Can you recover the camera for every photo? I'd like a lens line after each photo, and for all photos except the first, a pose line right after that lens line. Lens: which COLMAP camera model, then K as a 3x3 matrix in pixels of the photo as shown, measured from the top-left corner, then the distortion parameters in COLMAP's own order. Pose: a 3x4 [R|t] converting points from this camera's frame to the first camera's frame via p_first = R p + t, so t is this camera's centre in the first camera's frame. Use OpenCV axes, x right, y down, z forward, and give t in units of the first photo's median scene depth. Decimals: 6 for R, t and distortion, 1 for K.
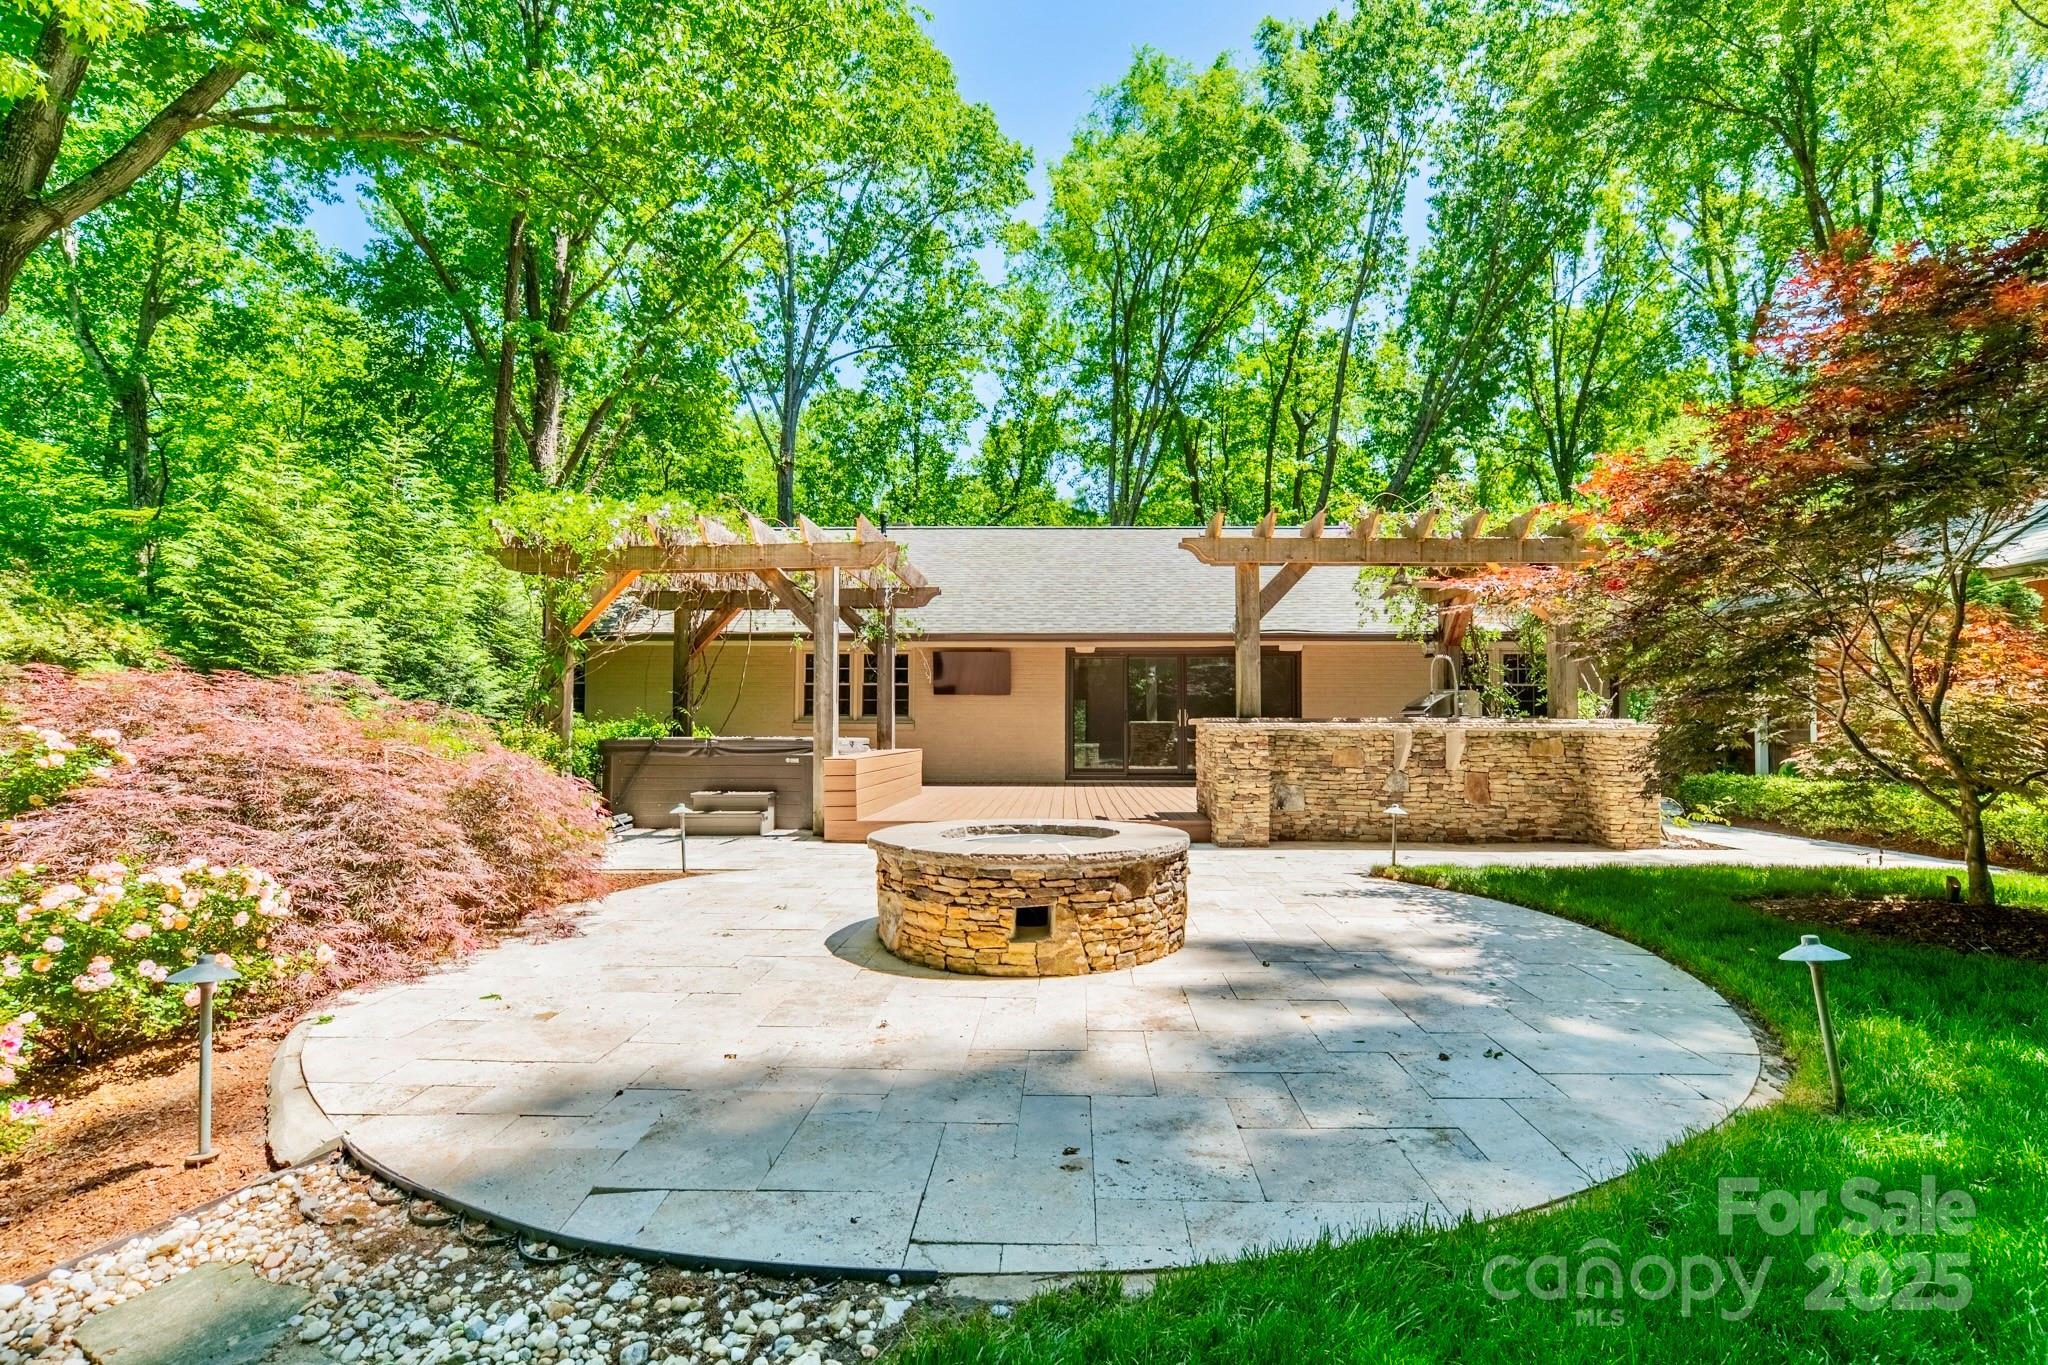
lens RADIAL K [[881.5, 0, 1024.0], [0, 881.5, 682.5], [0, 0, 1]] dist [-0.001086, -0.000051]
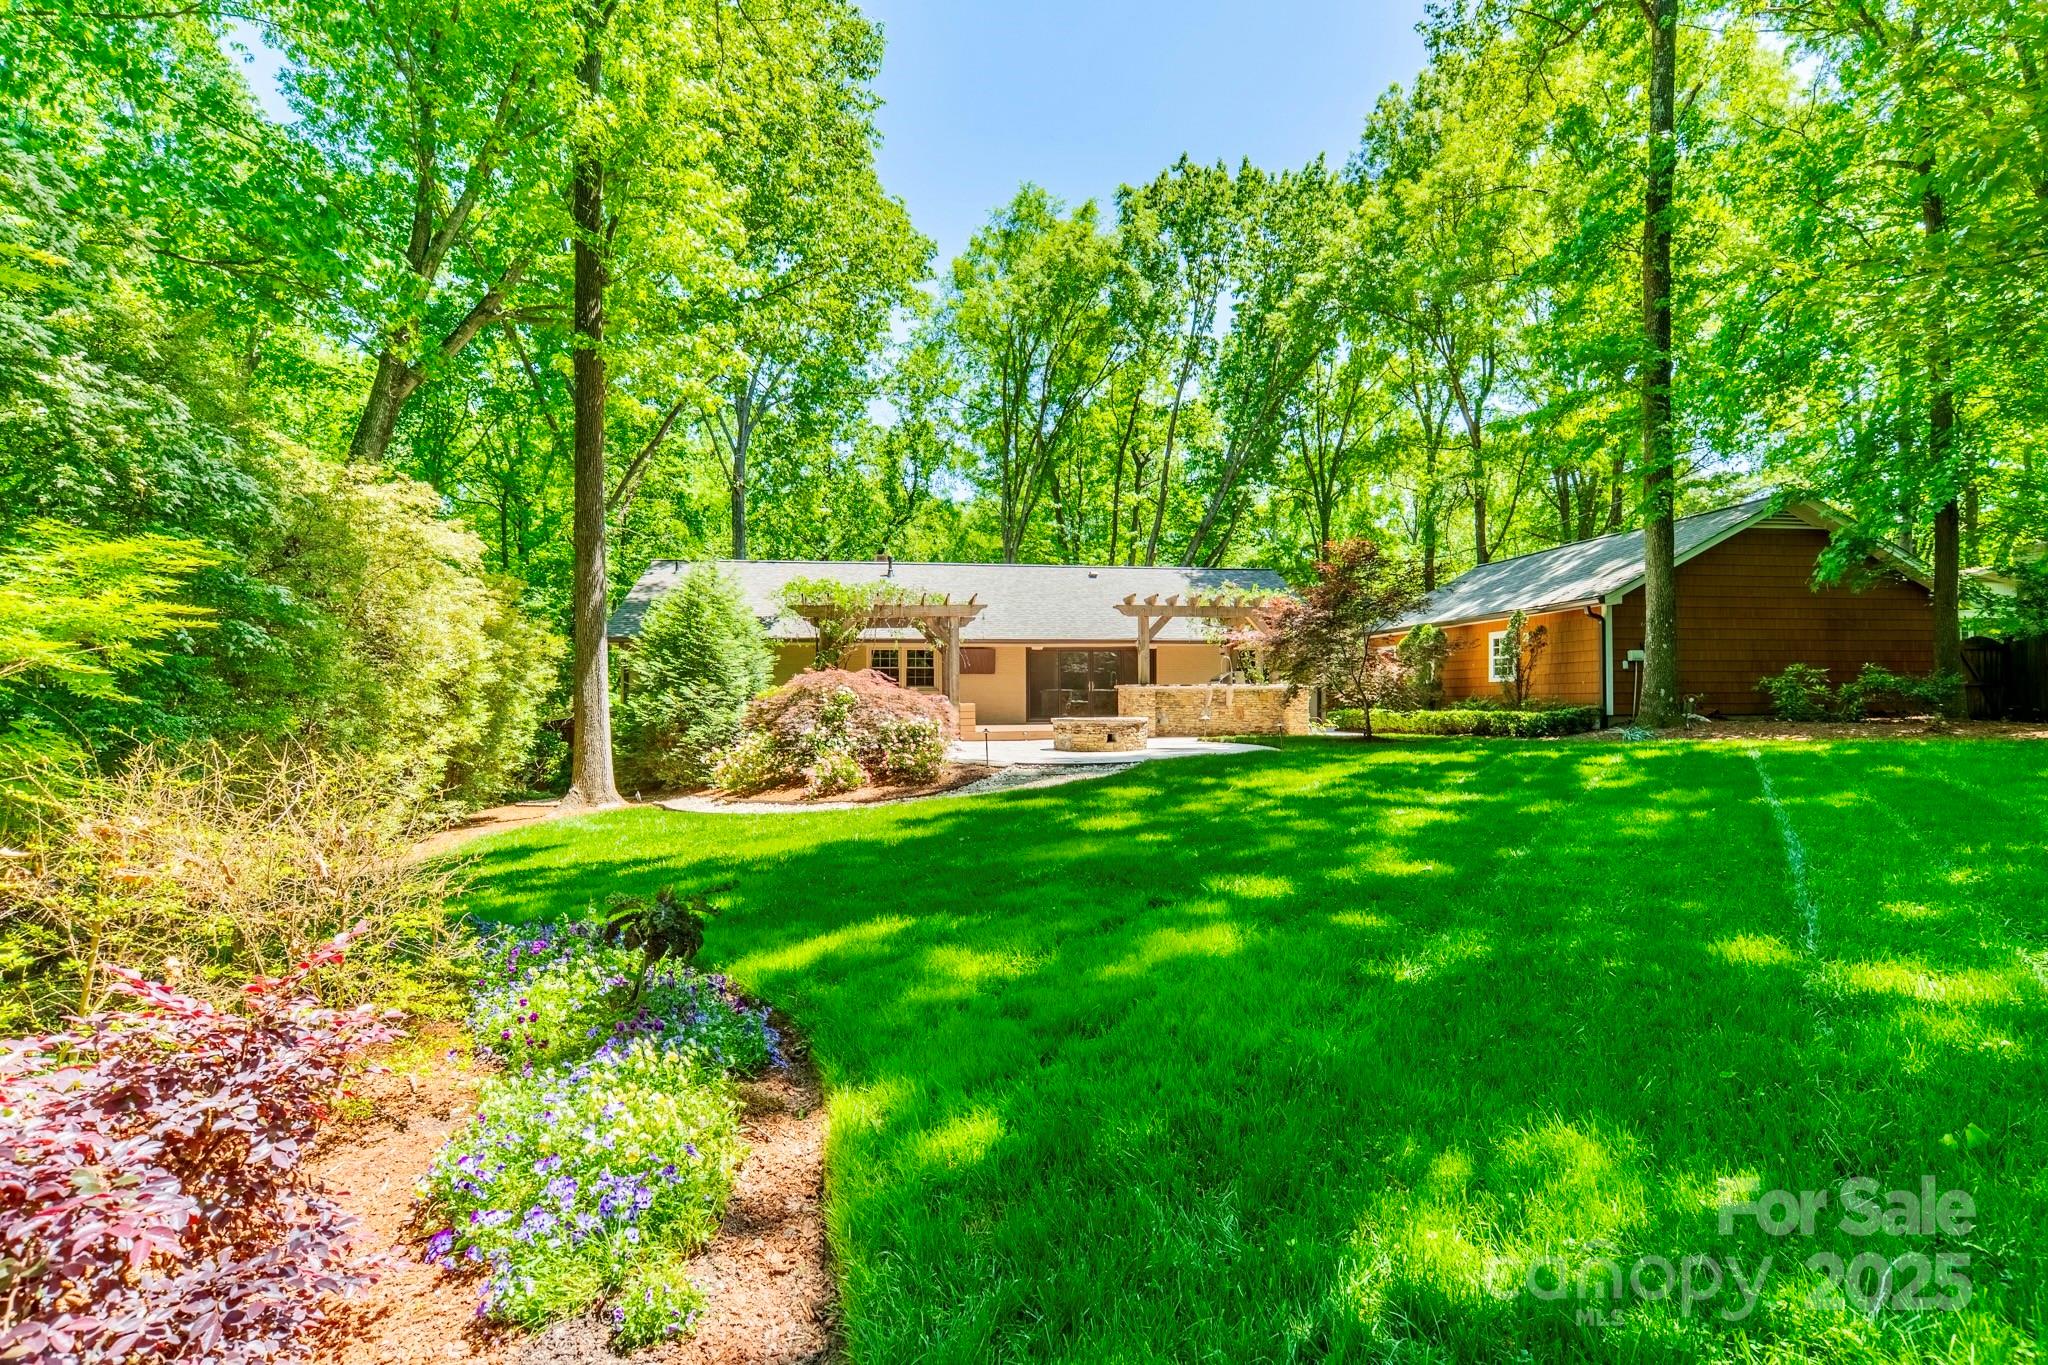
lens RADIAL K [[881.5, 0, 1024.0], [0, 881.5, 682.5], [0, 0, 1]] dist [-0.001086, -0.000051]
pose [[0.981207, -0.004324, 0.192907, -0.116095], [-0.000334, 0.999709, 0.024105, -0.004457], [-0.192956, -0.023716, 0.980921, -0.277085]]
